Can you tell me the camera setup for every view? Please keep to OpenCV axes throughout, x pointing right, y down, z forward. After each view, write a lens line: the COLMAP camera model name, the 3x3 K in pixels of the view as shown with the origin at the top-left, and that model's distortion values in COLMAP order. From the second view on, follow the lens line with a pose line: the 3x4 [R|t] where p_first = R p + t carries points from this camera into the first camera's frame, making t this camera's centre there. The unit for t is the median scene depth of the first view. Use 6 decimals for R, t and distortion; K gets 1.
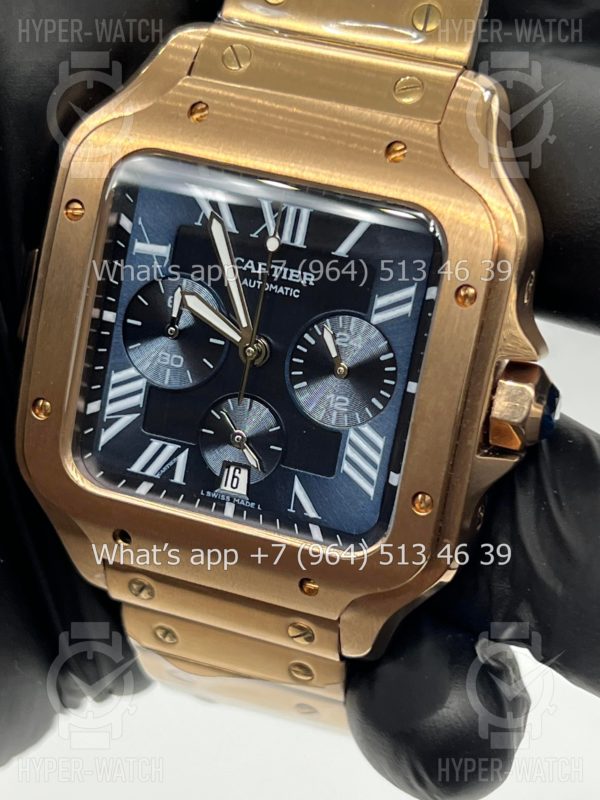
lens RADIAL K [[1980.1, 0, 300.0], [0, 1980.1, 400.0], [0, 0, 1]] dist [0.071844, 0.564963]
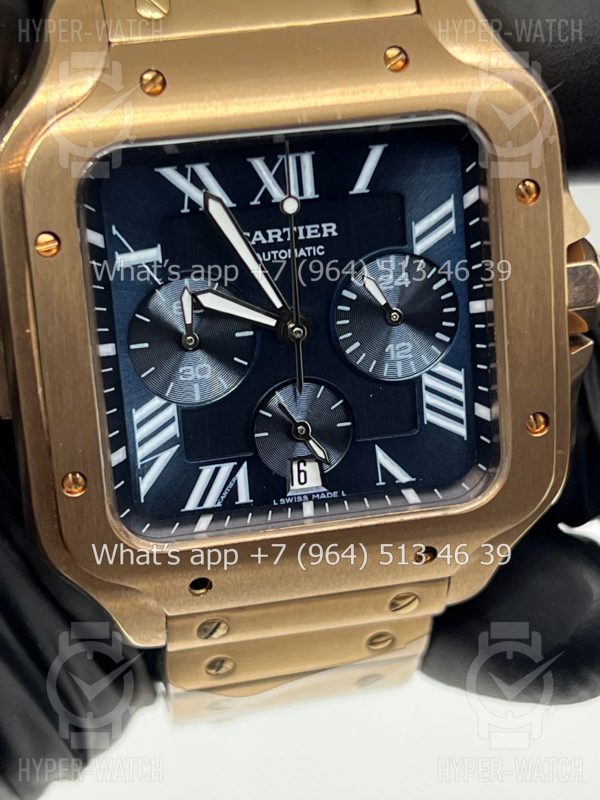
lens RADIAL K [[1980.1, 0, 300.0], [0, 1980.1, 400.0], [0, 0, 1]] dist [0.071844, 0.564963]
pose [[0.854738, -0.363875, 0.370160, -0.347593], [0.312125, 0.930109, 0.193587, -0.160687], [-0.414730, -0.049930, 0.908573, 0.213734]]
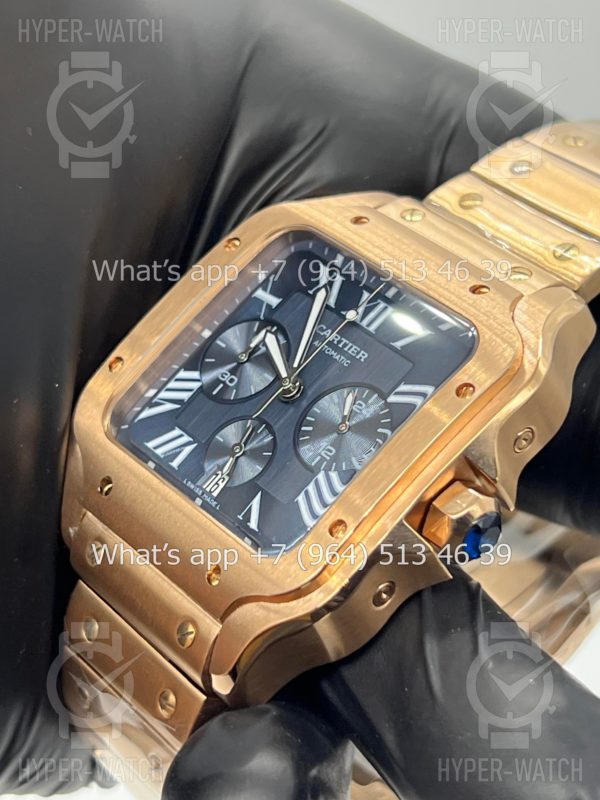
lens RADIAL K [[1980.1, 0, 300.0], [0, 1980.1, 400.0], [0, 0, 1]] dist [0.071844, 0.564963]
pose [[0.832749, 0.427931, -0.351288, 0.381426], [-0.544427, 0.748262, -0.379082, 0.405362], [0.100635, 0.506931, 0.856092, 0.027529]]
